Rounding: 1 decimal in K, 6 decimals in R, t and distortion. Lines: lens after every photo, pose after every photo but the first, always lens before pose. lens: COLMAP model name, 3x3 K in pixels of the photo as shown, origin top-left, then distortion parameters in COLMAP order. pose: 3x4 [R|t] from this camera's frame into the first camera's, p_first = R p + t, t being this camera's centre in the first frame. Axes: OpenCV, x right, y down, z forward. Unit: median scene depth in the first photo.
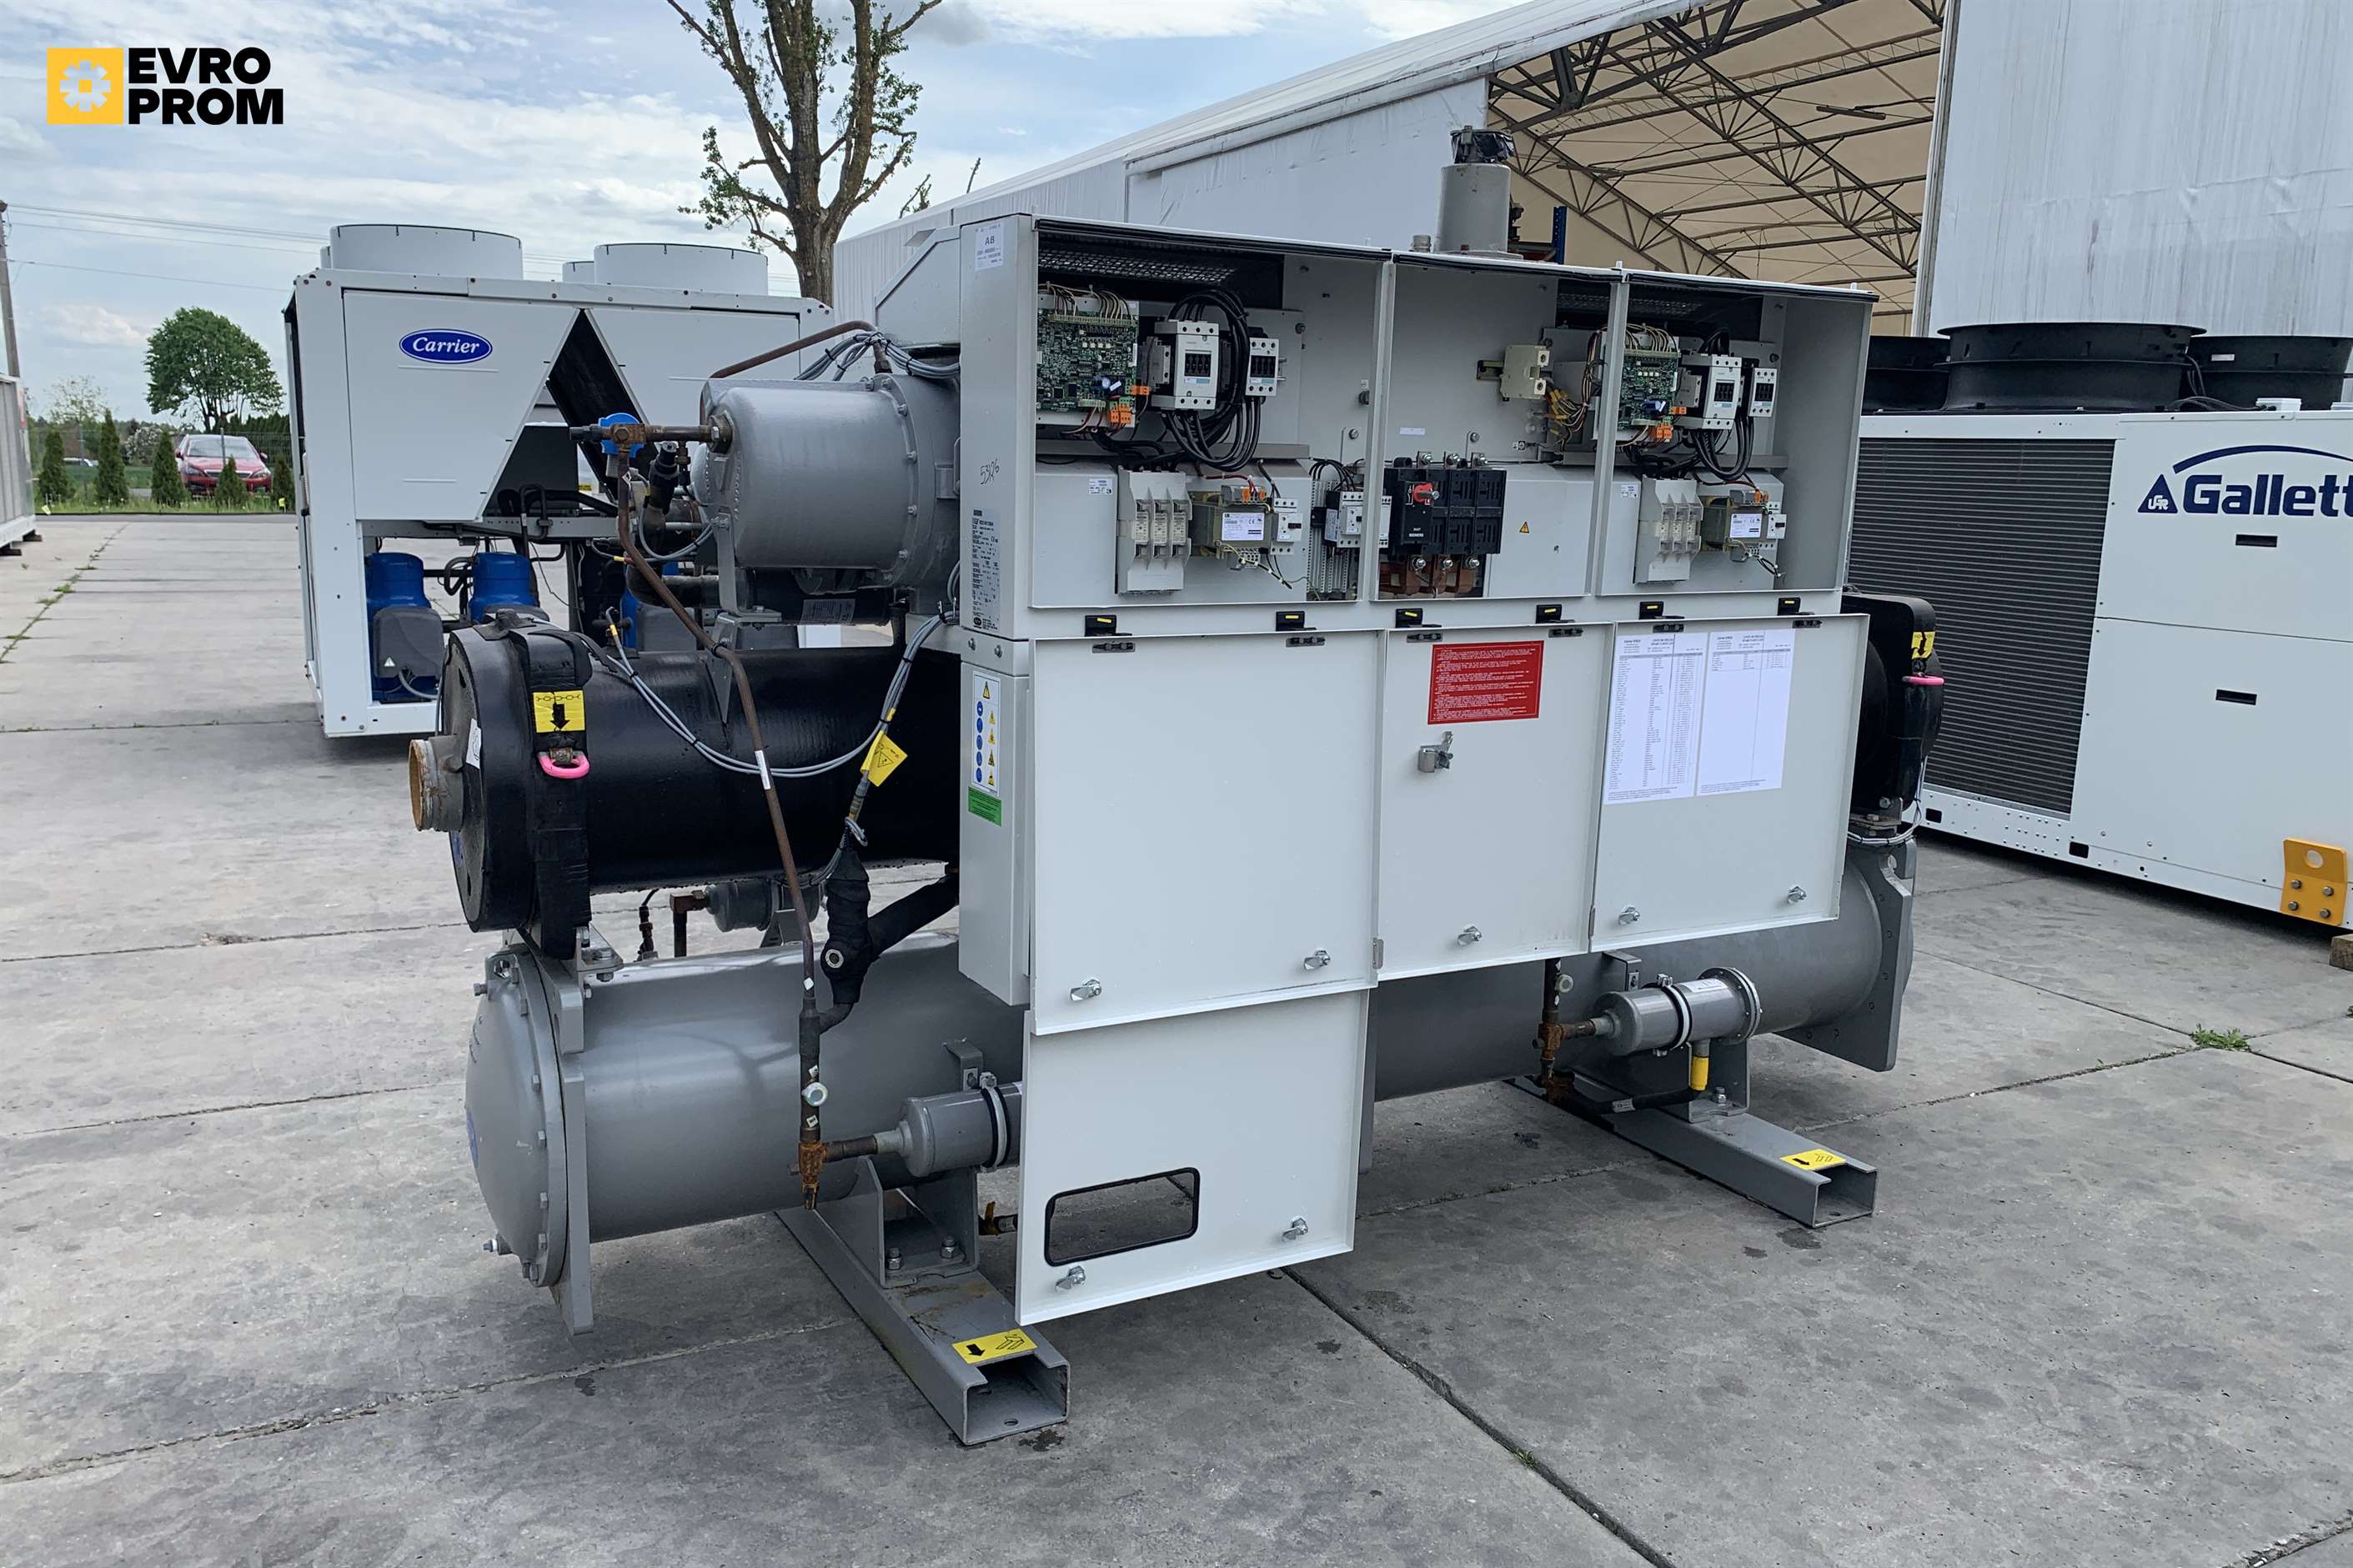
lens RADIAL K [[1812.9, 0, 1160.2], [0, 1812.9, 788.5], [0, 0, 1]] dist [0.018326, 0.001475]
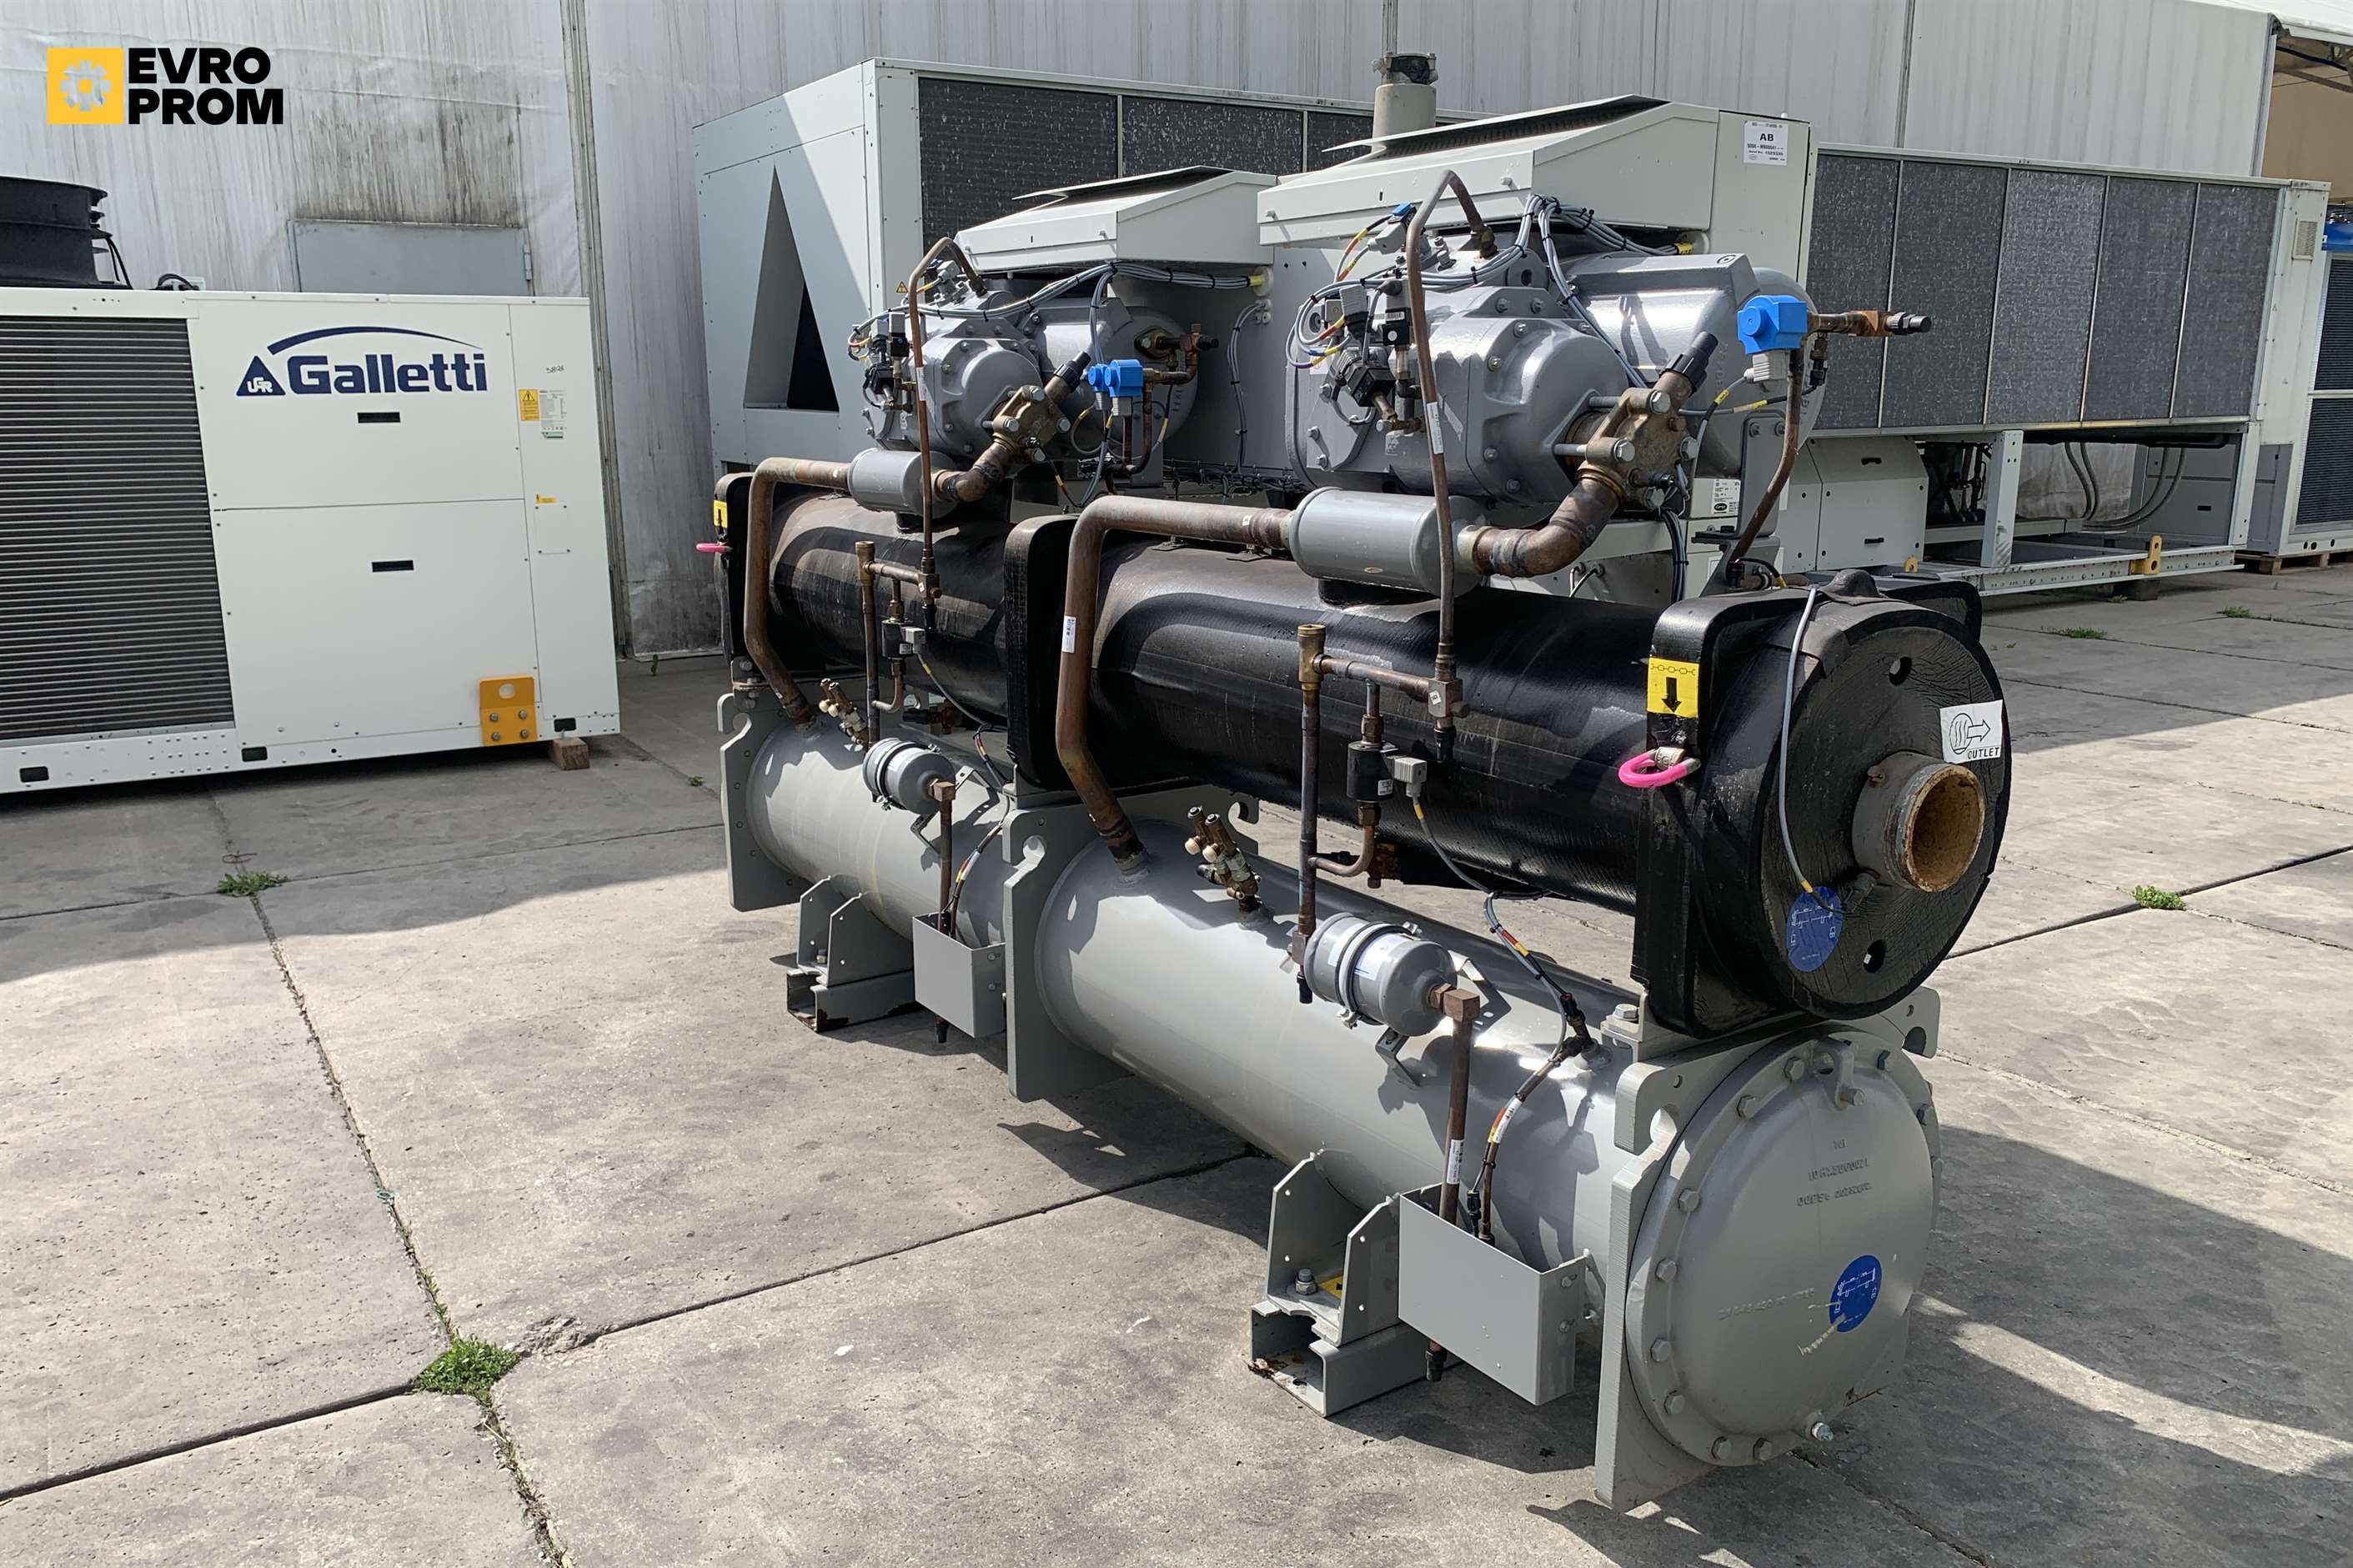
lens RADIAL K [[1812.9, 0, 1160.2], [0, 1812.9, 788.5], [0, 0, 1]] dist [0.018326, 0.001475]
pose [[-0.084745, -0.248019, 0.965041, -0.519868], [0.182554, 0.948267, 0.259739, -0.124420], [-0.979537, 0.198184, -0.035084, 0.640725]]
